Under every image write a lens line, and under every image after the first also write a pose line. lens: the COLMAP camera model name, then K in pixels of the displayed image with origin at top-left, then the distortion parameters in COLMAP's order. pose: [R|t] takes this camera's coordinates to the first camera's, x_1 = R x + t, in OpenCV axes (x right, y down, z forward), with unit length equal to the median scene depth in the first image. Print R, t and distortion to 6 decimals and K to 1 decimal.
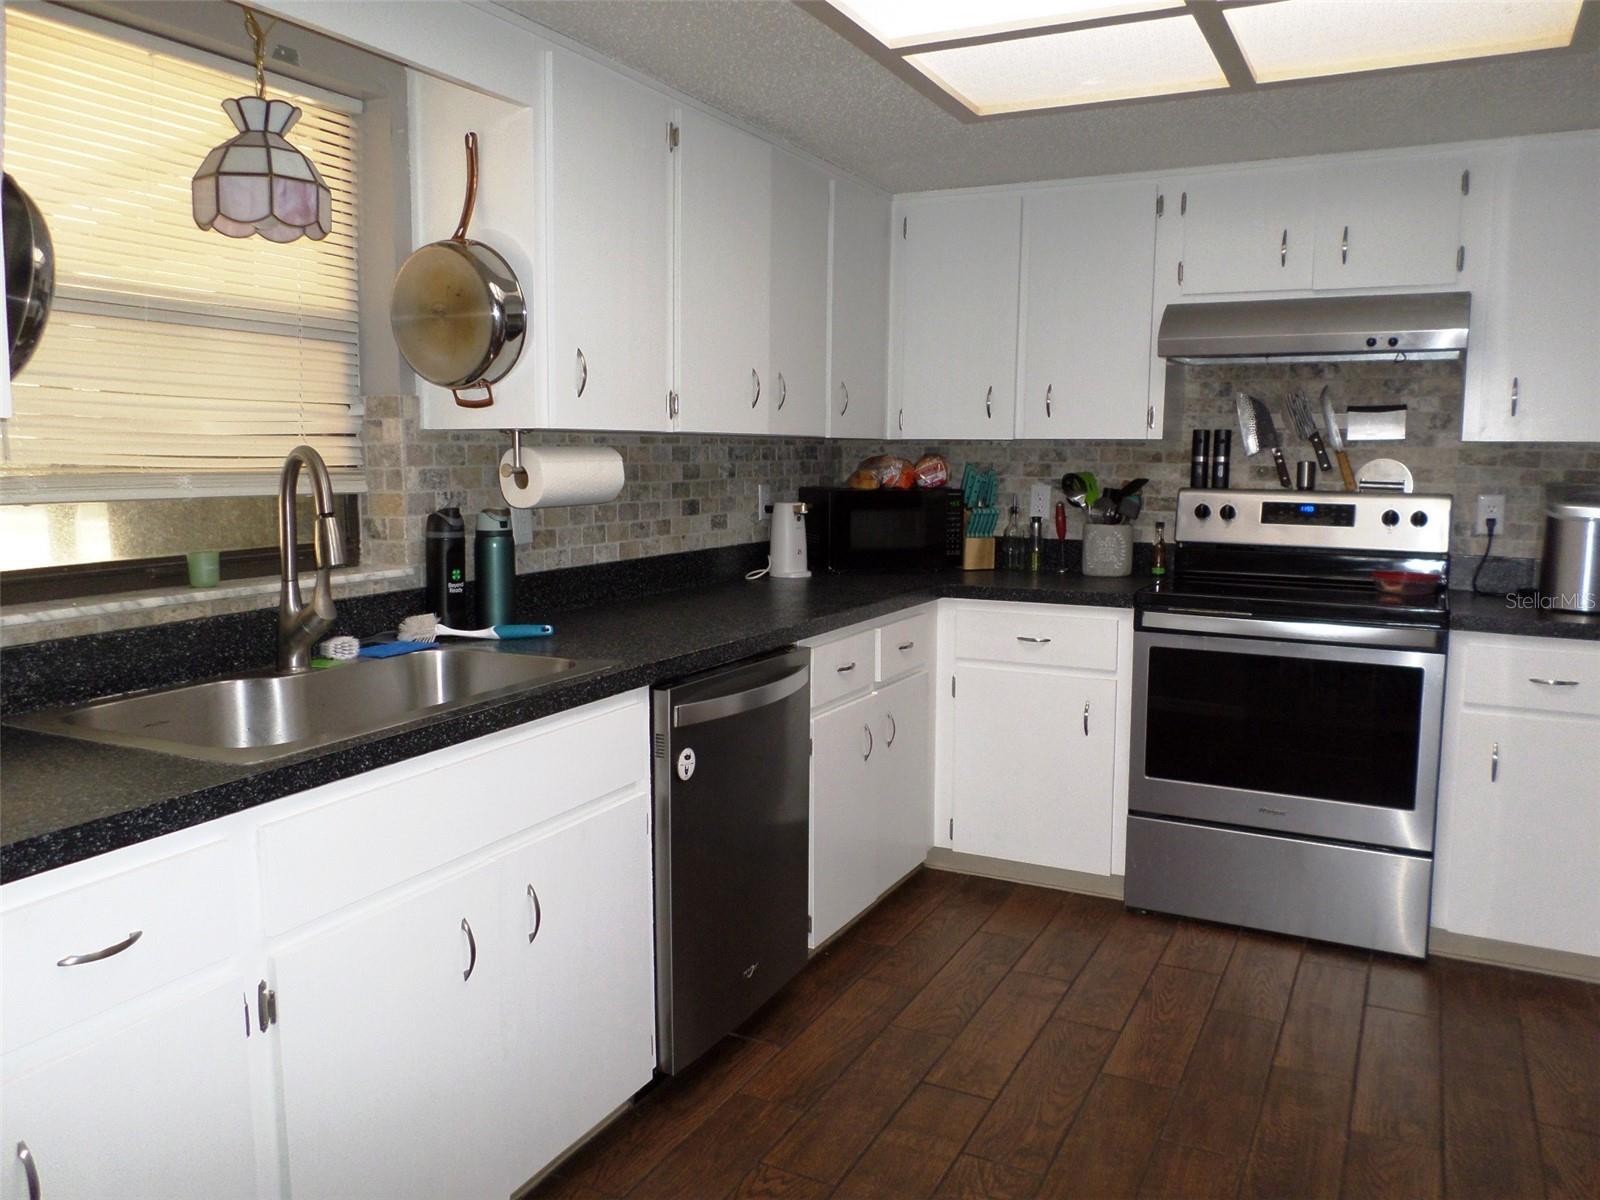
lens RADIAL K [[1232.2, 0, 813.8], [0, 1232.2, 600.7], [0, 0, 1]] dist [-0.016739, -0.002300]
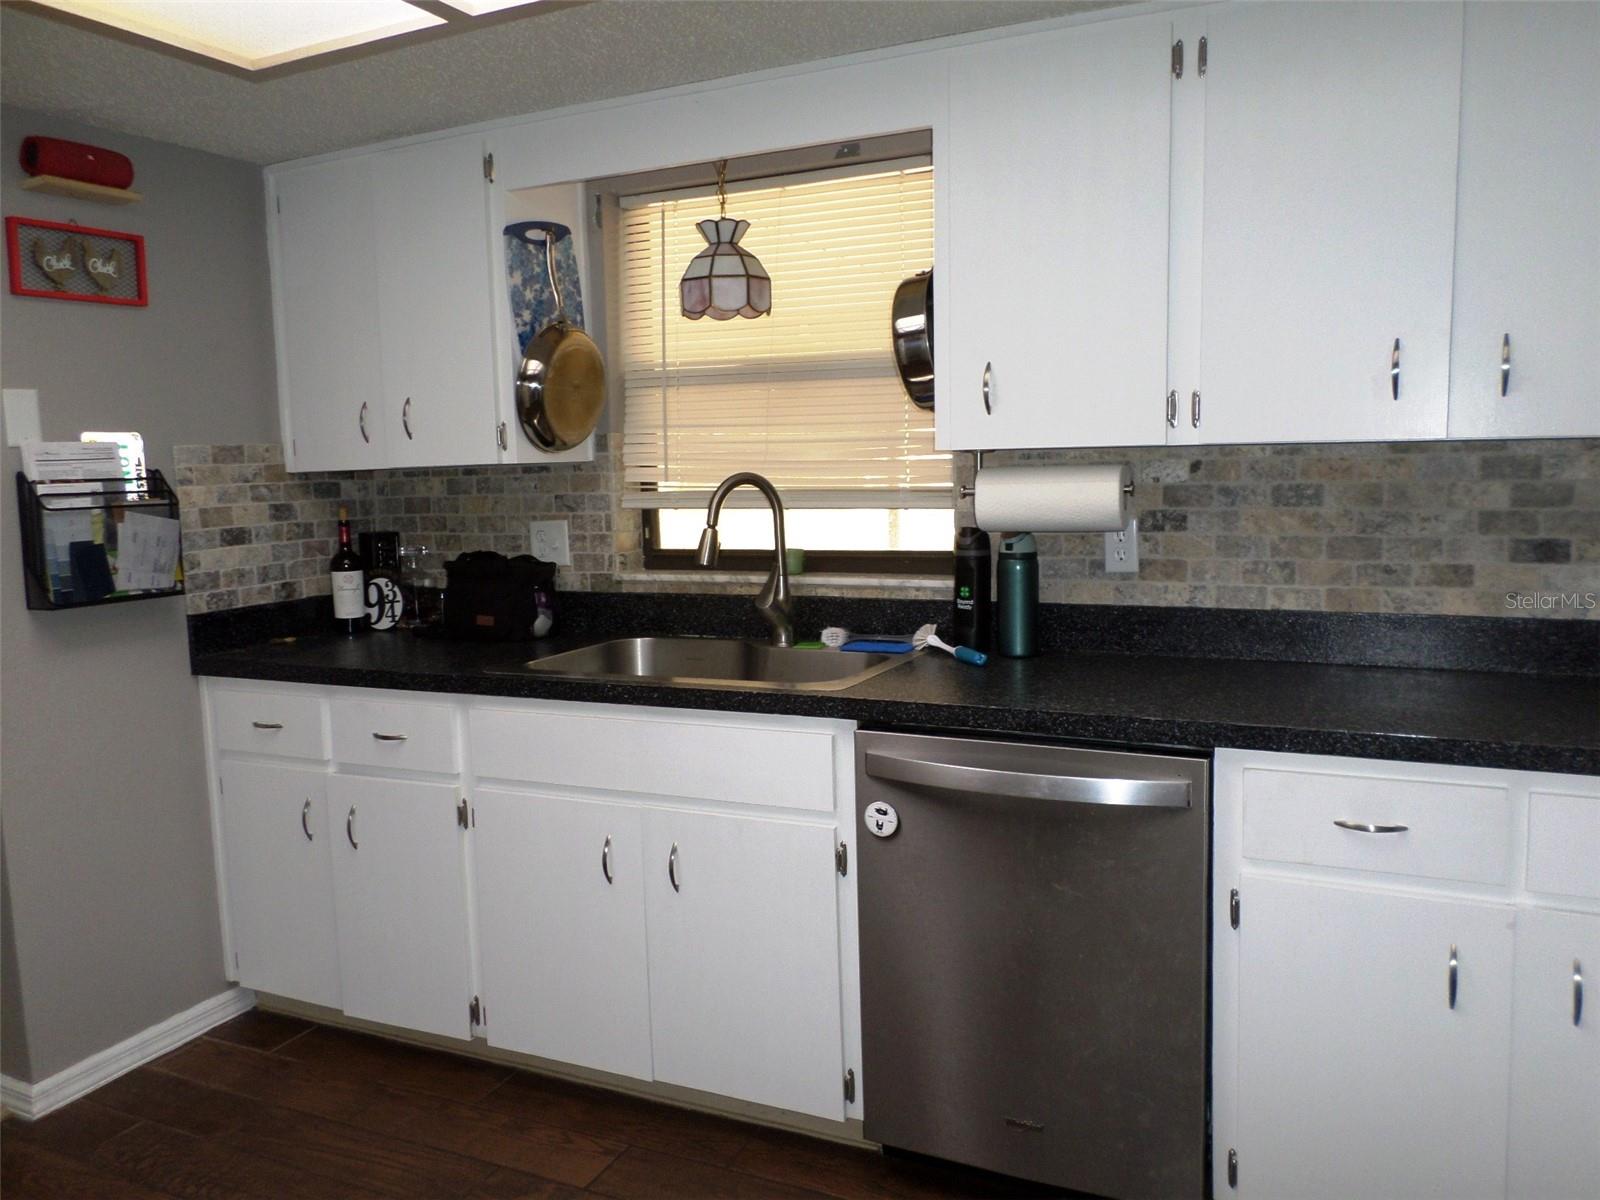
lens RADIAL K [[1232.2, 0, 802.2], [0, 1232.2, 607.0], [0, 0, 1]] dist [-0.016739, -0.002300]
pose [[0.023617, 0.119870, -0.992509, 0.993695], [-0.097761, 0.988304, 0.117036, -0.157730], [0.994930, 0.094265, 0.035060, 1.128406]]
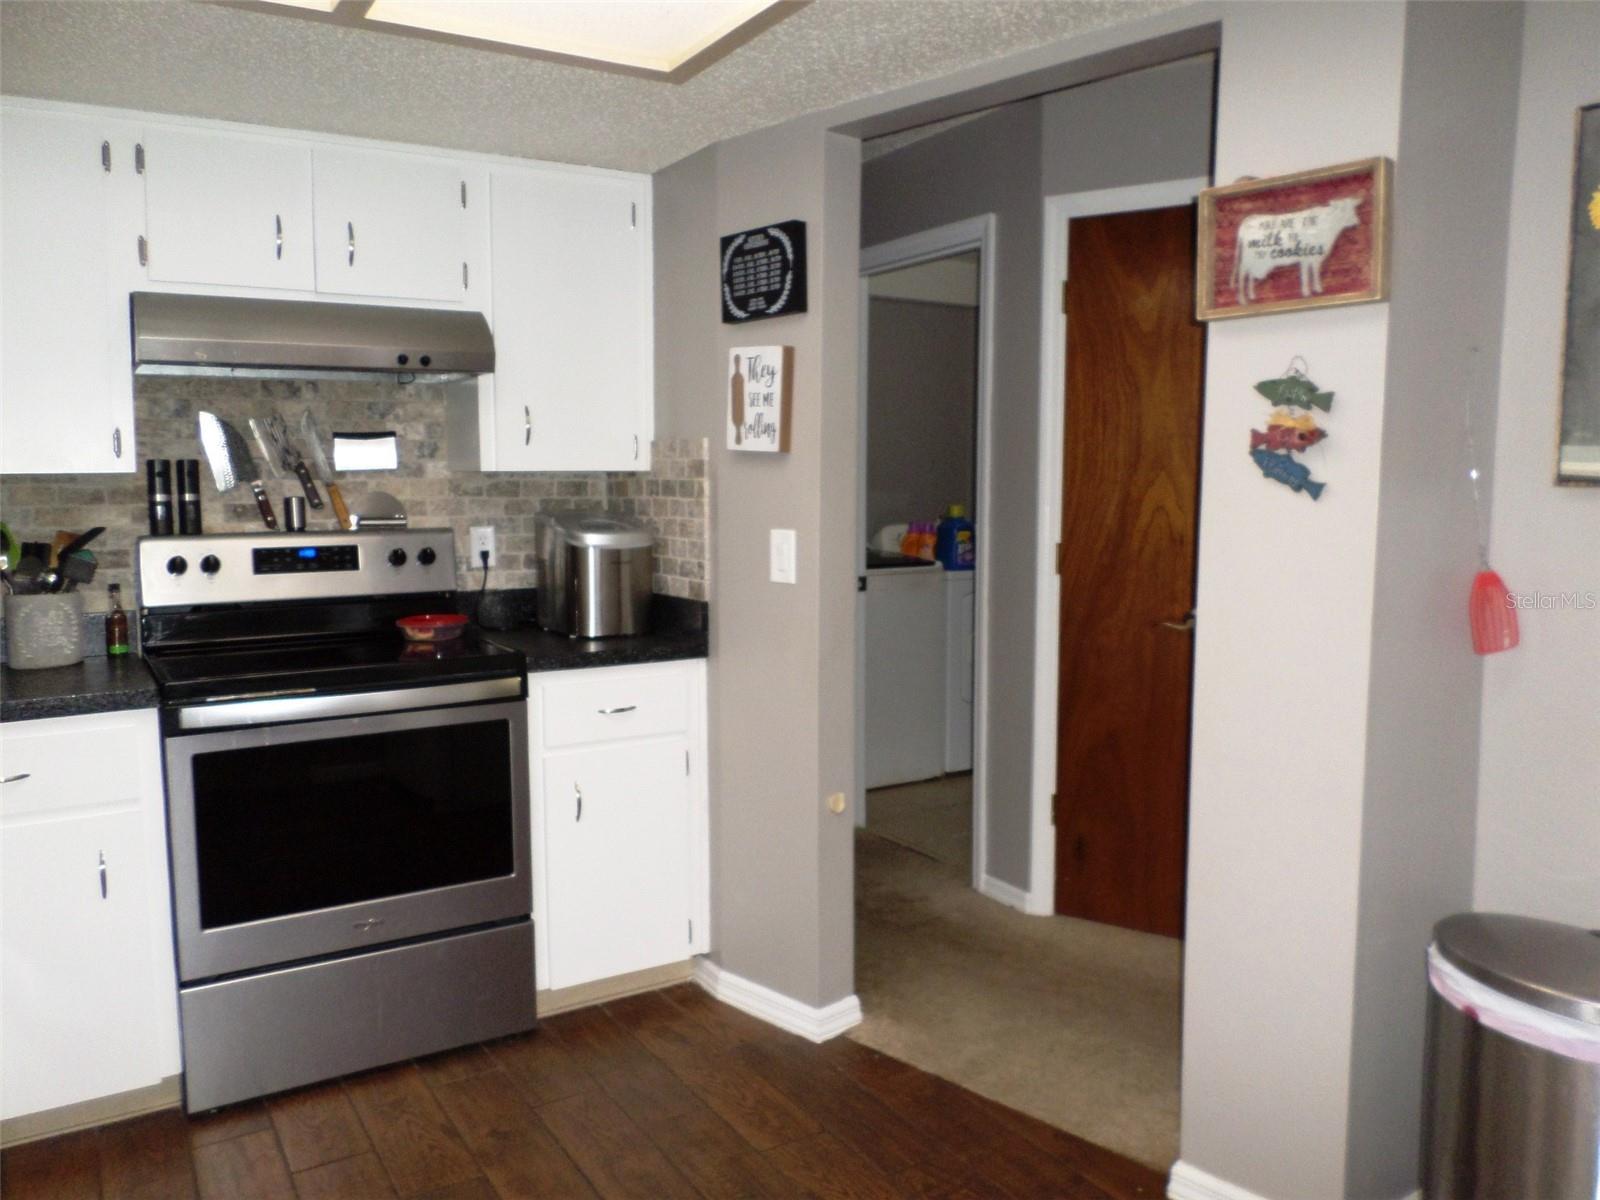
lens RADIAL K [[1232.2, 0, 798.7], [0, 1232.2, 585.0], [0, 0, 1]] dist [-0.016739, -0.002300]
pose [[0.522866, -0.086456, 0.848020, -0.131983], [0.115492, 0.992855, 0.030012, -0.038543], [-0.844555, 0.082247, 0.529115, 0.266167]]
